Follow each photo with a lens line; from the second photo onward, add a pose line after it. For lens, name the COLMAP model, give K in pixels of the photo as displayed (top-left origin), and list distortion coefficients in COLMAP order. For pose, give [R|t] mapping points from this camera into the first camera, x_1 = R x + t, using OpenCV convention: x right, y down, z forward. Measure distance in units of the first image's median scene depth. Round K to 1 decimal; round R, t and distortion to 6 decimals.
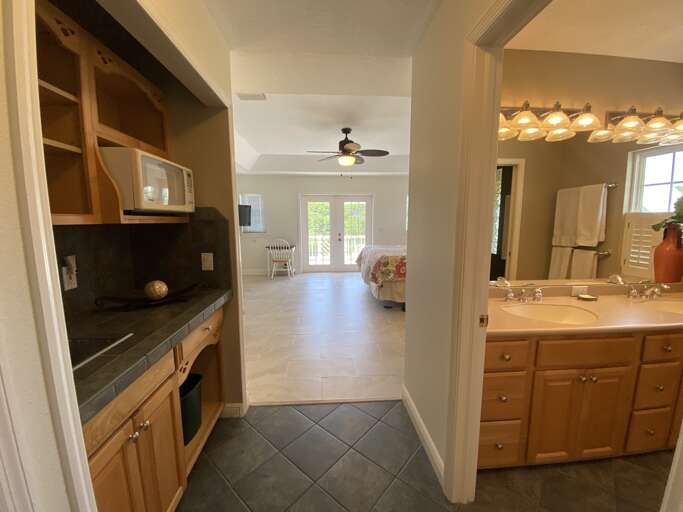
lens RADIAL K [[280.0, 0, 341.5], [0, 280.0, 256.0], [0, 0, 1]] dist [0.018001, -0.018958]
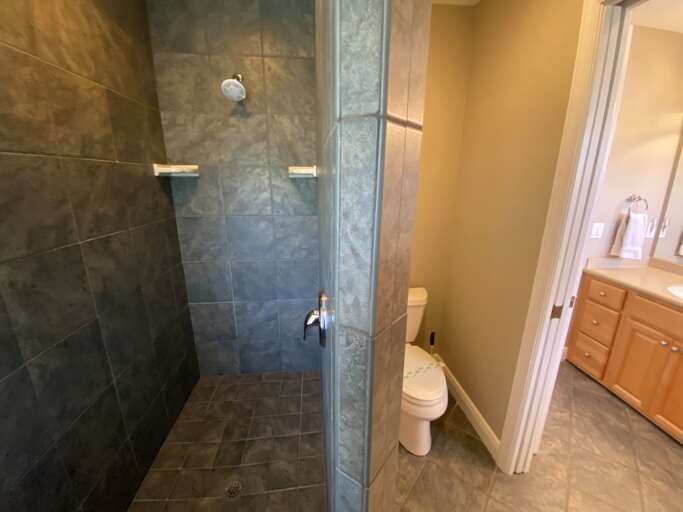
lens RADIAL K [[280.0, 0, 341.5], [0, 280.0, 256.0], [0, 0, 1]] dist [0.018001, -0.018958]
pose [[0.031318, 0.266255, -0.963394, 1.780193], [-0.135894, 0.956051, 0.259808, -0.010193], [0.990228, 0.122783, 0.066124, -0.402333]]
